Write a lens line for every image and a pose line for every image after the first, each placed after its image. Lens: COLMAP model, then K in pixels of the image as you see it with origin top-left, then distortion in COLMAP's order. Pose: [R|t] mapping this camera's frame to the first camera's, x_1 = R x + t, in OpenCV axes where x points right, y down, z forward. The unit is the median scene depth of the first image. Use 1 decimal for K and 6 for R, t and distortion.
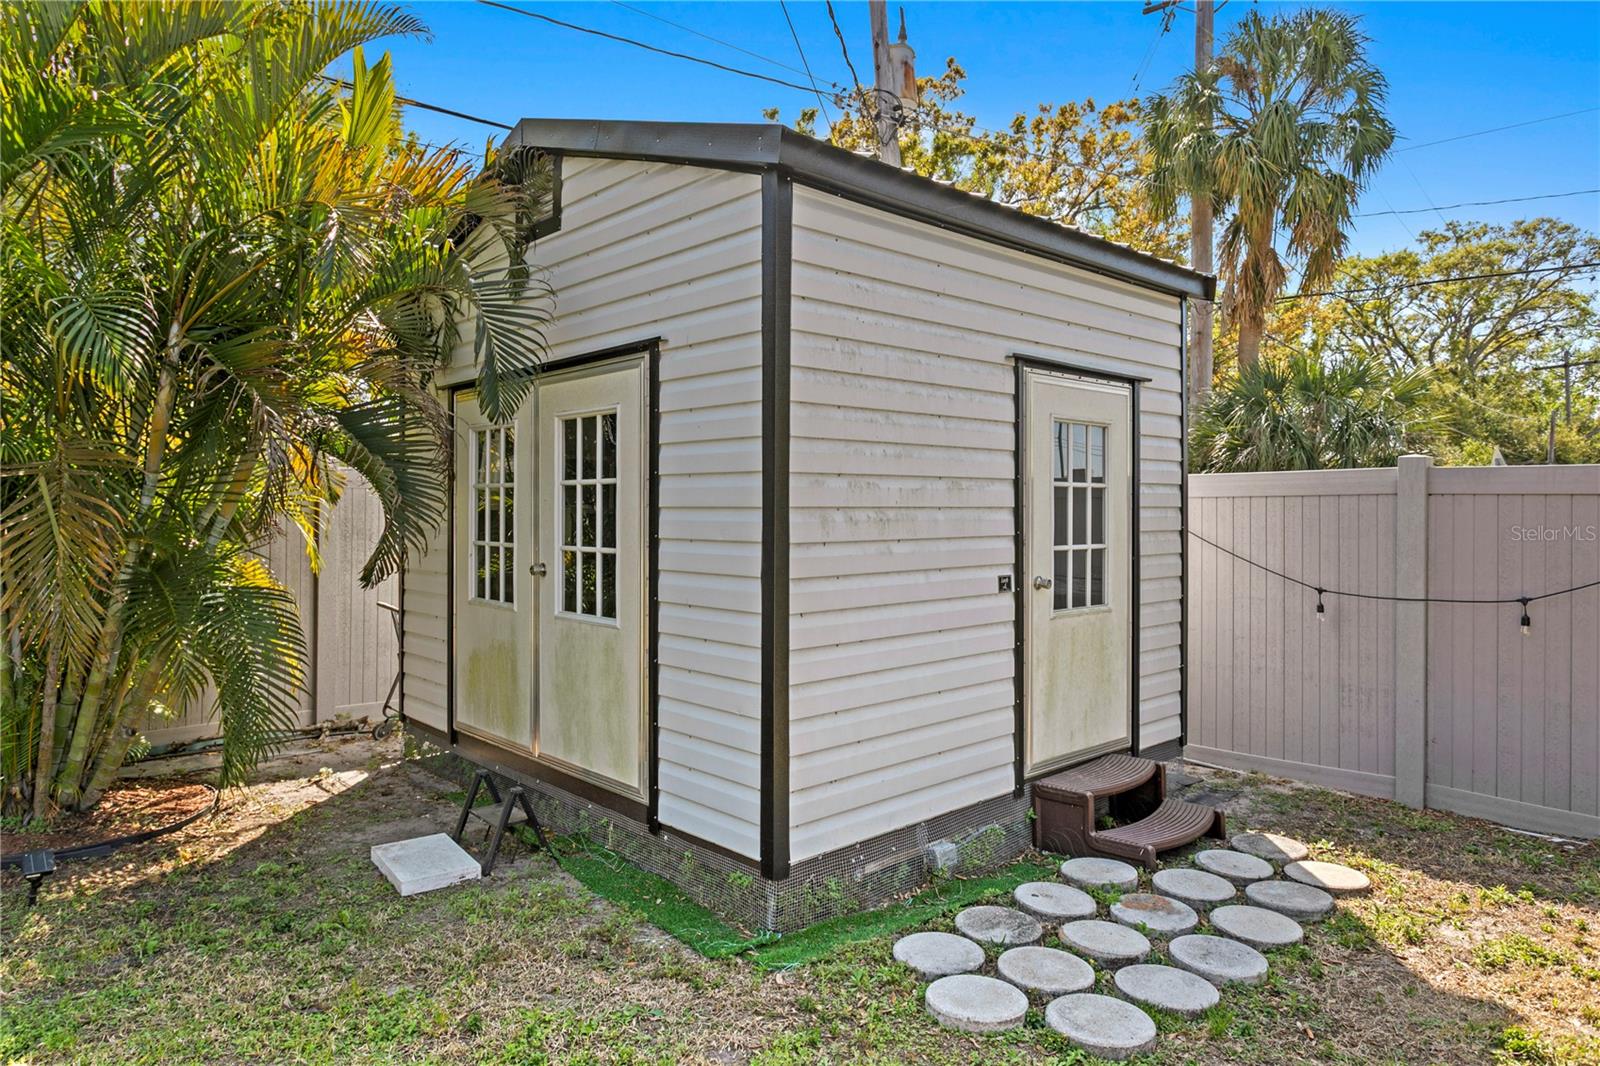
lens RADIAL K [[972.1, 0, 801.1], [0, 972.1, 528.3], [0, 0, 1]] dist [-0.007529, -0.001132]
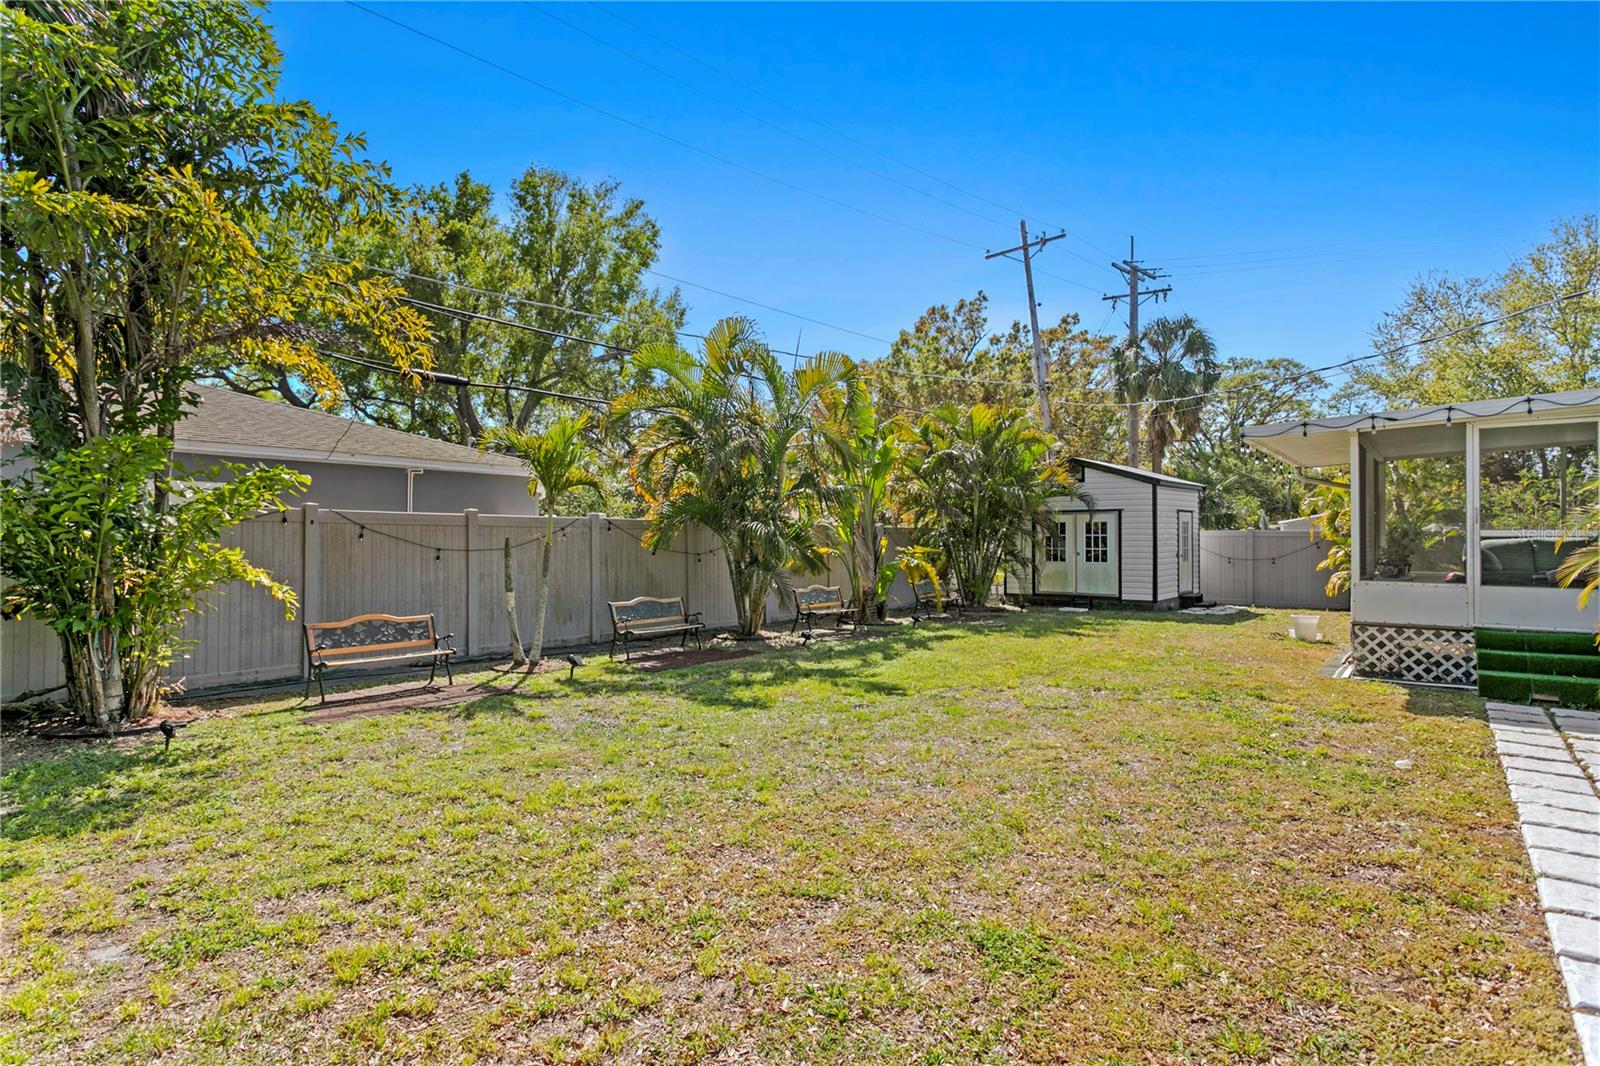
lens RADIAL K [[792.7, 0, 803.2], [0, 792.7, 537.2], [0, 0, 1]] dist [0.004291, 0.002412]
pose [[0.994451, -0.001489, 0.105187, -0.556761], [0.002695, 0.999932, -0.011329, 0.001282], [-0.105163, 0.011550, 0.994388, -0.748490]]
